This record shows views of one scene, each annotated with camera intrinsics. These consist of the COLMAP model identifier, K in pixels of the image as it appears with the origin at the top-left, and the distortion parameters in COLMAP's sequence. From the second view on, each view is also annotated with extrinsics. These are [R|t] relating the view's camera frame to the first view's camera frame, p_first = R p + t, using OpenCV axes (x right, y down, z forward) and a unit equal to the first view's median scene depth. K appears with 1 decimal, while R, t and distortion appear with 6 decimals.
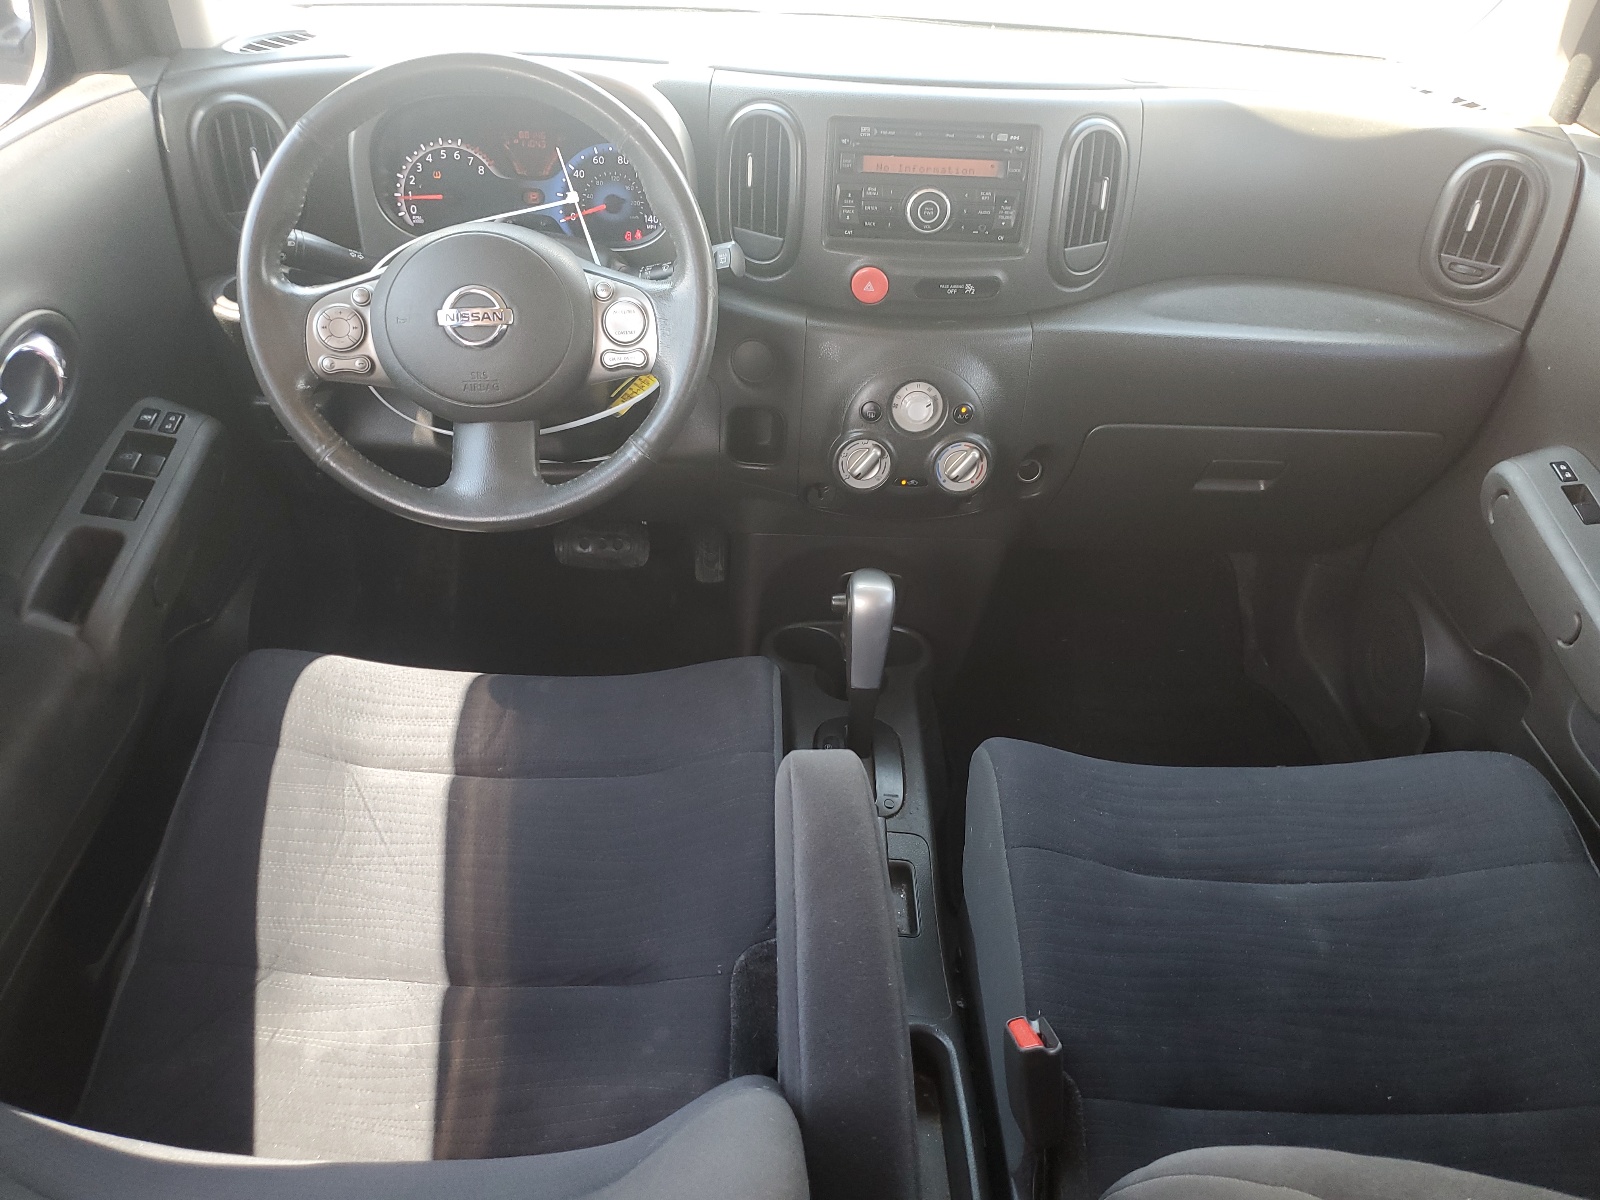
lens RADIAL K [[1215.7, 0, 803.0], [0, 1215.7, 598.1], [0, 0, 1]] dist [0.005134, 0.000583]
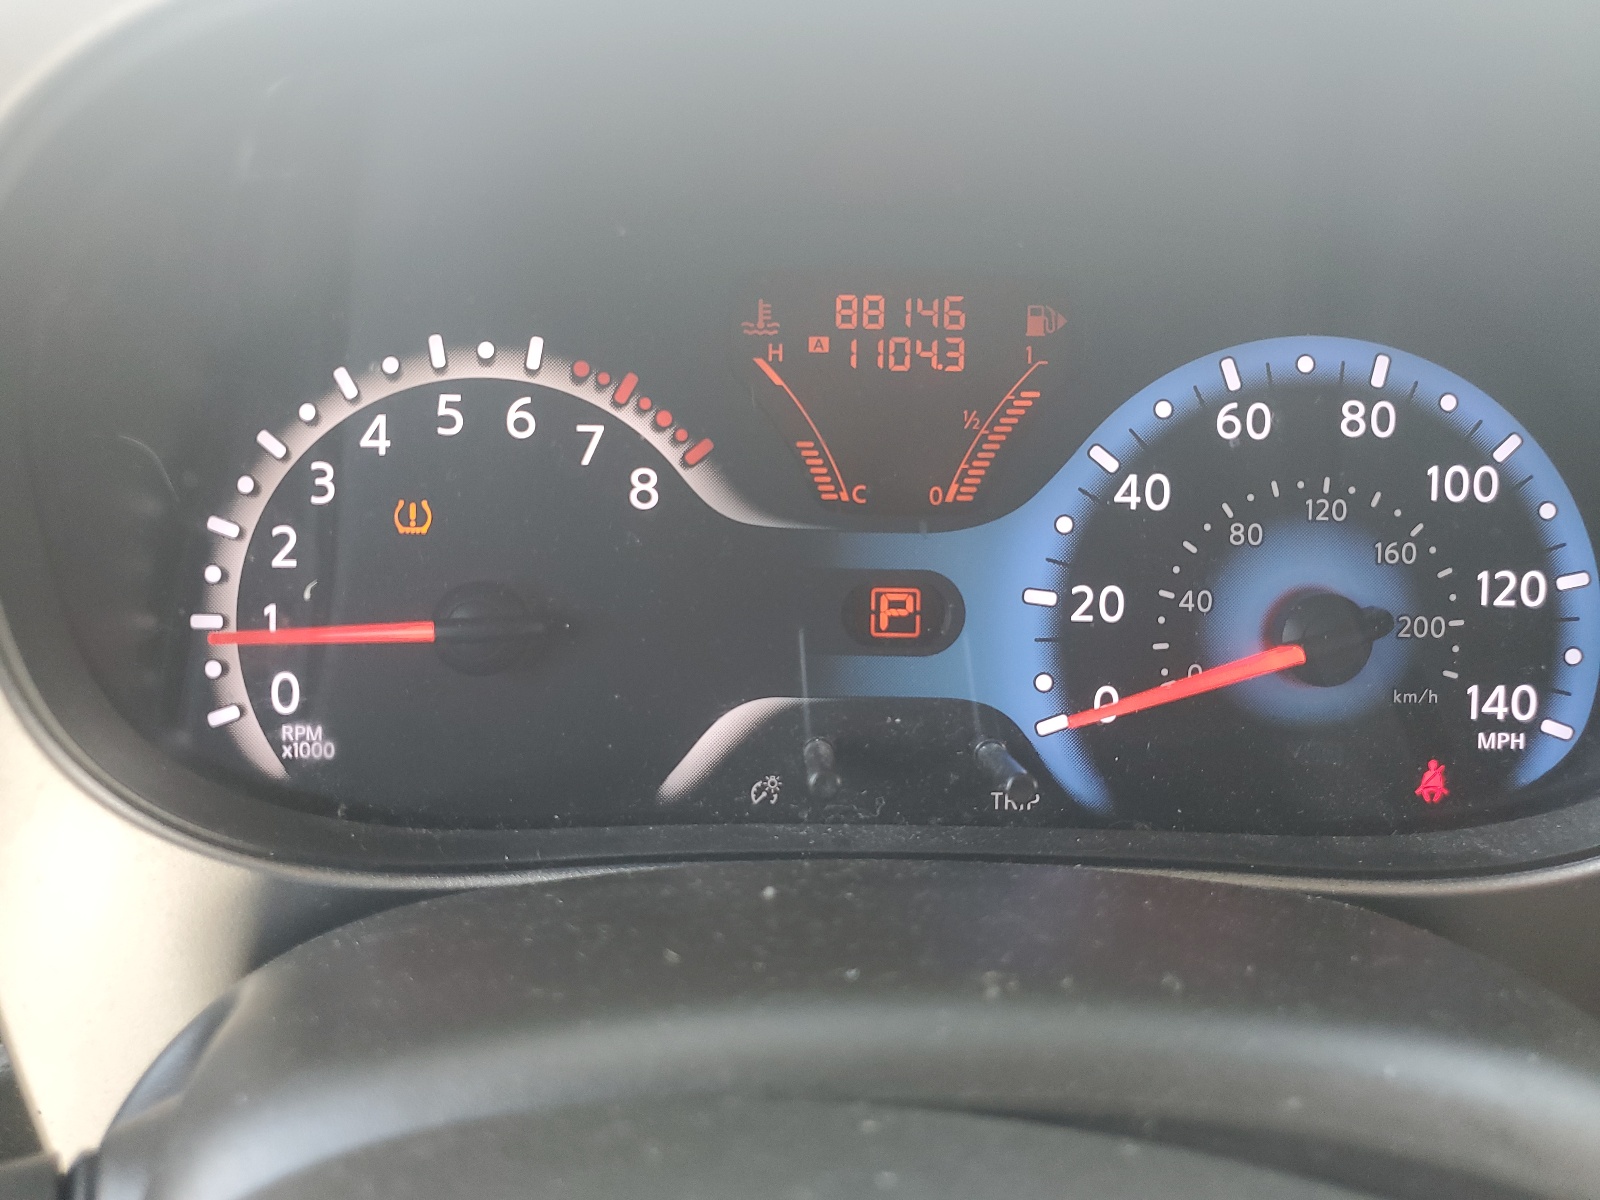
lens RADIAL K [[1215.7, 0, 798.2], [0, 1215.7, 599.8], [0, 0, 1]] dist [0.005134, 0.000583]
pose [[0.998905, -0.020948, -0.041823, -0.232644], [0.011884, 0.978432, -0.206229, -0.294957], [0.045241, 0.205506, 0.977610, 0.818325]]
